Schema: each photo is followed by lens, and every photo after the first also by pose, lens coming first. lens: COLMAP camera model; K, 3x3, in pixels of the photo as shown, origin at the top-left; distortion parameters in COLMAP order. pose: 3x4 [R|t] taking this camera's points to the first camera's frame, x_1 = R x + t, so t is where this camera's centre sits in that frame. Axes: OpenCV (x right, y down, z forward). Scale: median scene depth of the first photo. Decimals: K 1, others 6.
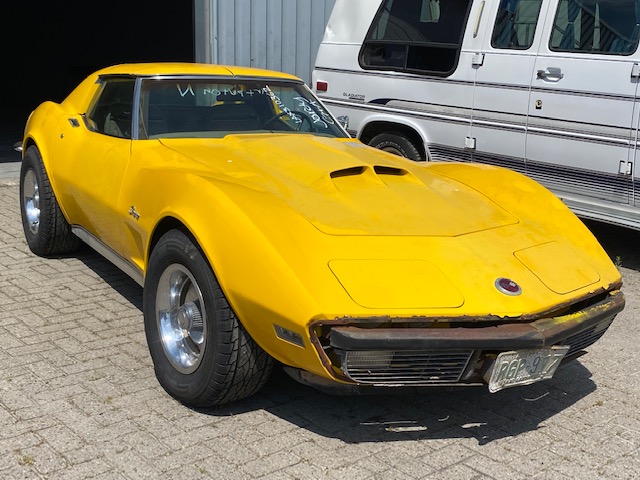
lens RADIAL K [[827.6, 0, 320.0], [0, 827.6, 240.0], [0, 0, 1]] dist [0.005550, -0.013353]
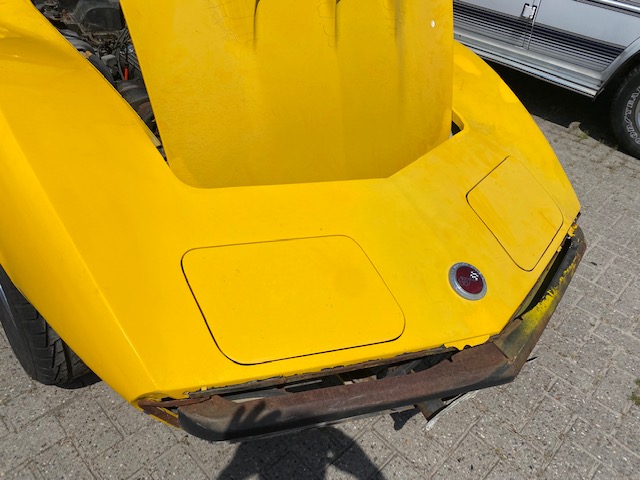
lens RADIAL K [[500.2, 0, 320.0], [0, 500.2, 240.0], [0, 0, 1]] dist [-0.000714, 0.000115]
pose [[0.993590, -0.005939, 0.112887, 0.042407], [-0.039918, 0.915850, 0.399531, -0.081921], [-0.105761, -0.401476, 0.909743, 0.426687]]
